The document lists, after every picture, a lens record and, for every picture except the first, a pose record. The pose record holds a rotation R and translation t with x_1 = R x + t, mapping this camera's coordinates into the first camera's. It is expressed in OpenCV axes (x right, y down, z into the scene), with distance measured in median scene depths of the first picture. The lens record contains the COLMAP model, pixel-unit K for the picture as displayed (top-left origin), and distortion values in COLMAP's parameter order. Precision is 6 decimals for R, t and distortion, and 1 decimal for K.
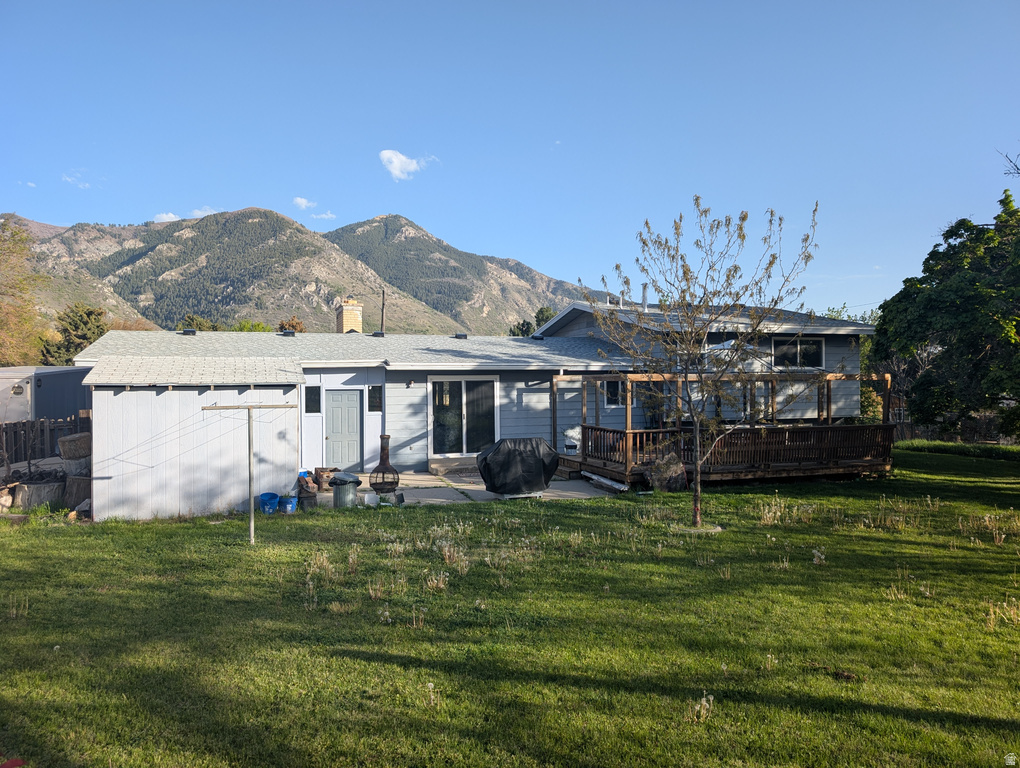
lens RADIAL K [[747.3, 0, 515.7], [0, 747.3, 383.7], [0, 0, 1]] dist [0.026542, 0.009297]
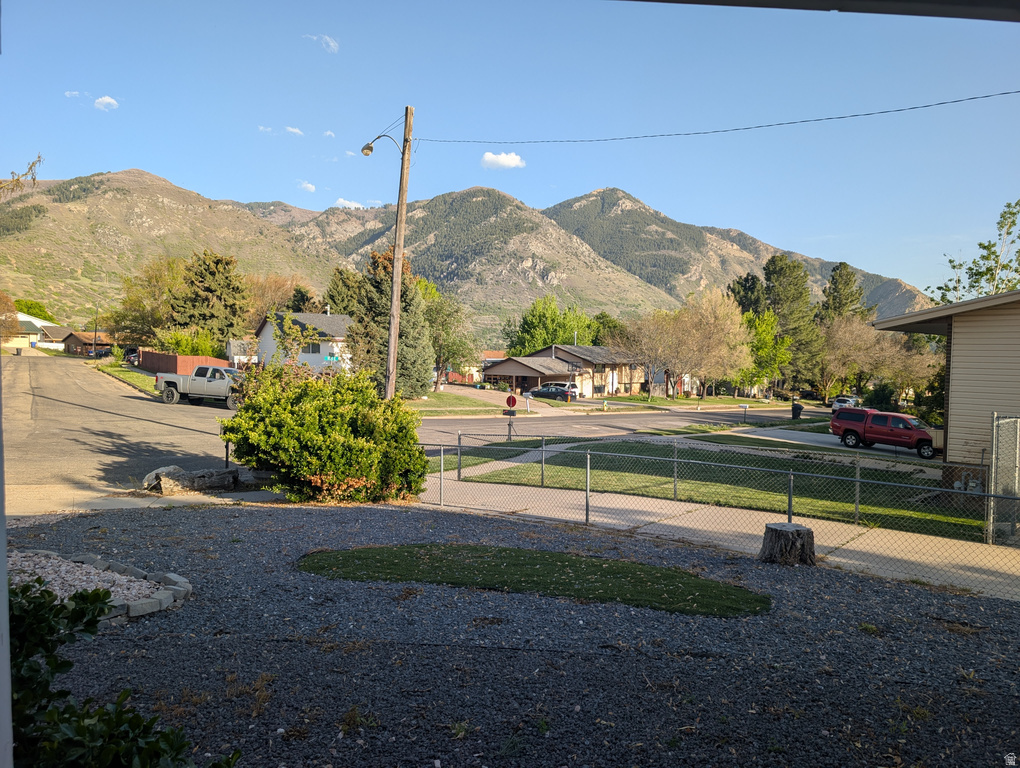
lens RADIAL K [[747.3, 0, 510.8], [0, 747.3, 388.2], [0, 0, 1]] dist [0.026542, 0.009297]
pose [[0.958390, 0.038466, -0.282859, 0.000888], [-0.027698, 0.998735, 0.041971, 0.005025], [0.284116, -0.032390, 0.958243, 0.273159]]
